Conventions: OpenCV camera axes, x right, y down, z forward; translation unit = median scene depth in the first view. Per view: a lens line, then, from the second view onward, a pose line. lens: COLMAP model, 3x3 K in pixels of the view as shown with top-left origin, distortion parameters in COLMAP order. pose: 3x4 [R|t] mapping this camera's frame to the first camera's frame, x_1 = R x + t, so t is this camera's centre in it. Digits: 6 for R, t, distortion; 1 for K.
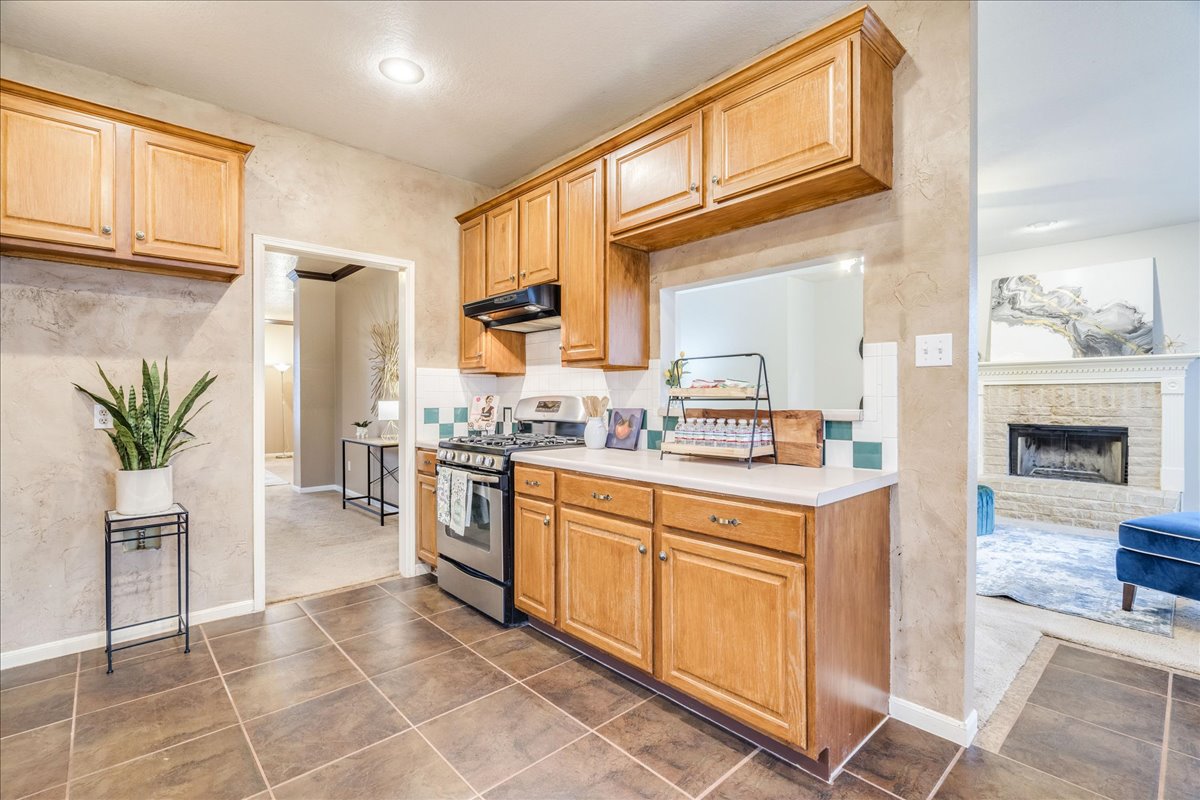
lens RADIAL K [[547.2, 0, 600.0], [0, 547.2, 400.0], [0, 0, 1]] dist [0.000794, -0.000441]
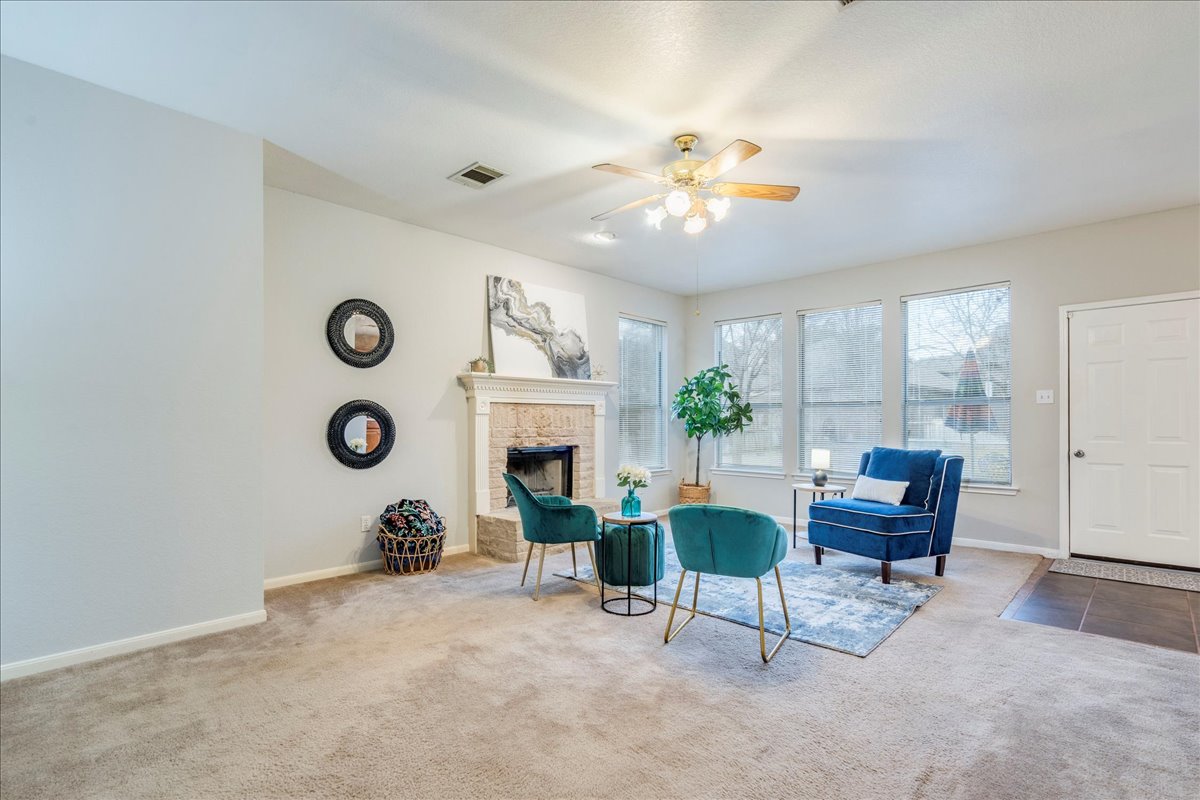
lens RADIAL K [[582.7, 0, 598.9], [0, 582.7, 419.4], [0, 0, 1]] dist [-0.001862, -0.000212]
pose [[-0.072787, 0.008869, 0.997308, -0.185491], [0.005112, 0.999951, -0.008520, 0.007418], [-0.997334, 0.004478, -0.072829, 0.991612]]
